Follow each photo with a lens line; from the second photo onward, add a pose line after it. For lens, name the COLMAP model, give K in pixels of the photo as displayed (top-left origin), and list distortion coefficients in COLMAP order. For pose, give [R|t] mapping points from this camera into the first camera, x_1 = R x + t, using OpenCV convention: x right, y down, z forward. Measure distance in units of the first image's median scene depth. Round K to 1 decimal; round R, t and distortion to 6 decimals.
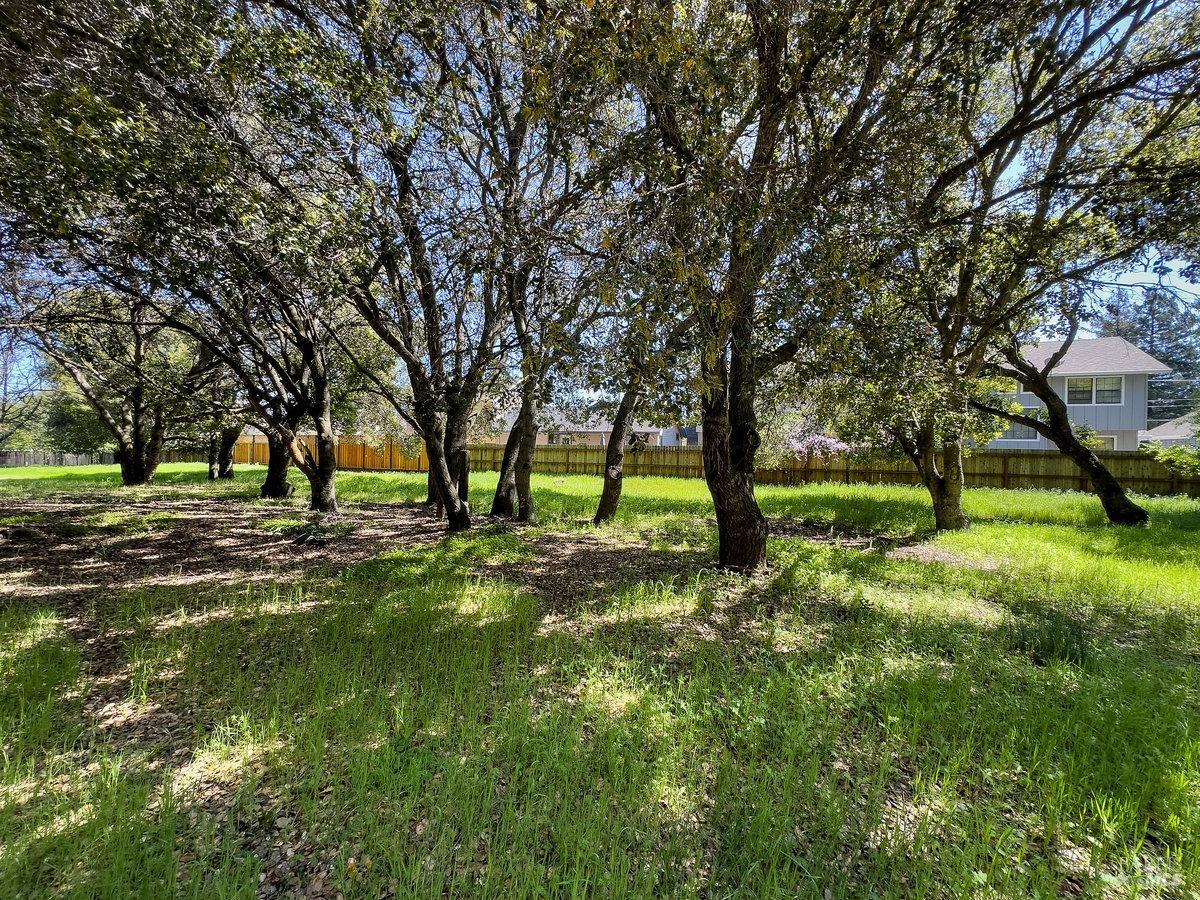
lens RADIAL K [[477.6, 0, 602.2], [0, 477.6, 447.2], [0, 0, 1]] dist [-0.000711, 0.000149]
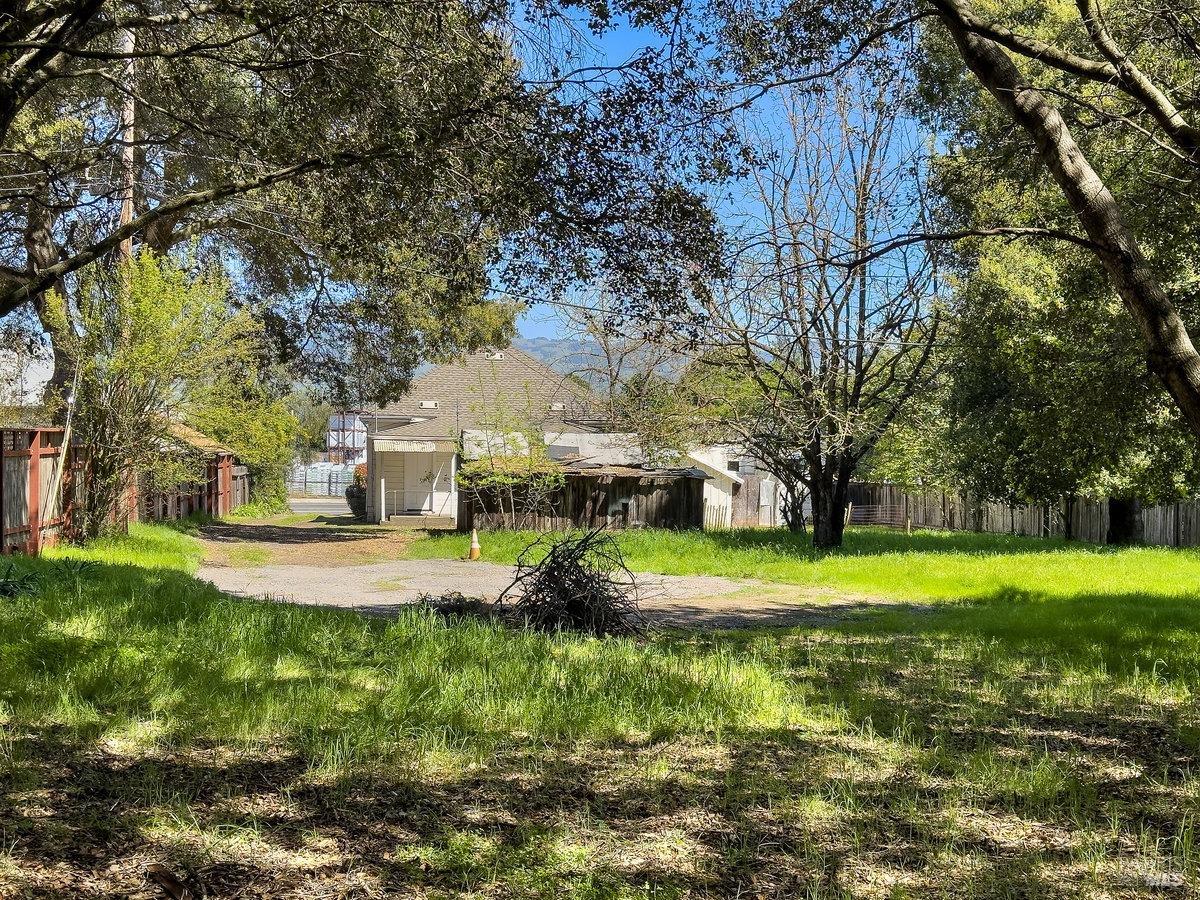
lens RADIAL K [[1700.5, 0, 600.3], [0, 1700.5, 450.6], [0, 0, 1]] dist [0.036820, 0.000000]
pose [[0.488077, -0.005939, -0.872780, -0.325923], [0.001647, 0.999981, -0.005884, -0.014088], [0.872799, 0.001434, 0.488078, 0.277510]]
